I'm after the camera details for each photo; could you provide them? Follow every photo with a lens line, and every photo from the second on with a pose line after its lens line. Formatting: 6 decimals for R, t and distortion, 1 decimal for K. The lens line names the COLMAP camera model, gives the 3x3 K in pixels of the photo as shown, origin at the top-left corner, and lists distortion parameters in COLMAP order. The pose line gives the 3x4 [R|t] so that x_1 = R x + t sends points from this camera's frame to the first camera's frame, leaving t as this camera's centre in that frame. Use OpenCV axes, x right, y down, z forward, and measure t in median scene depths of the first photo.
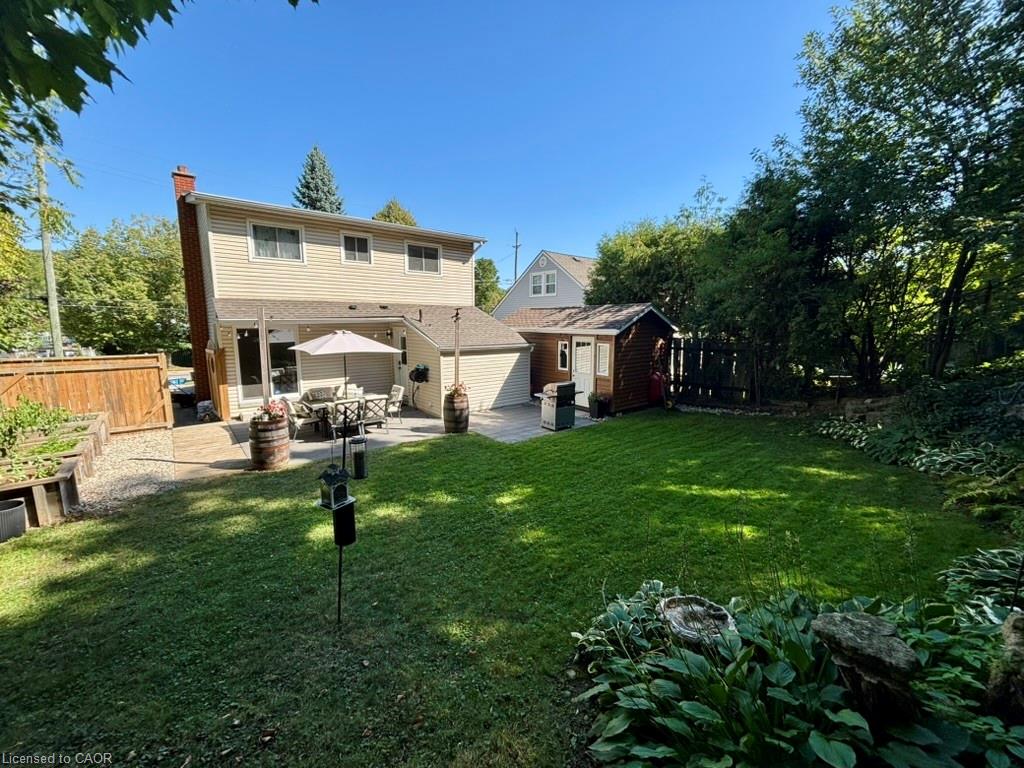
lens RADIAL K [[416.6, 0, 512.0], [0, 416.6, 384.0], [0, 0, 1]] dist [0.019241, -0.000146]
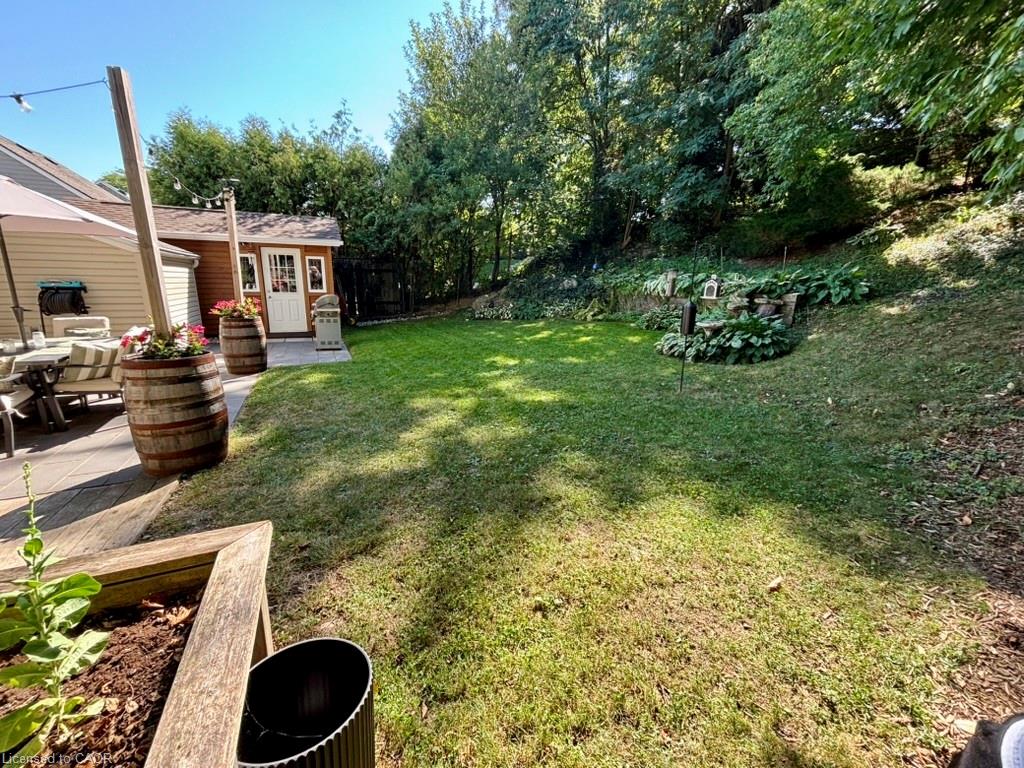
lens RADIAL K [[416.6, 0, 512.0], [0, 416.6, 384.0], [0, 0, 1]] dist [0.019241, -0.000146]
pose [[0.266505, -0.227045, 0.936710, -0.621716], [0.125288, 0.971773, 0.199898, 0.046610], [-0.955656, 0.064084, 0.287428, 0.347467]]
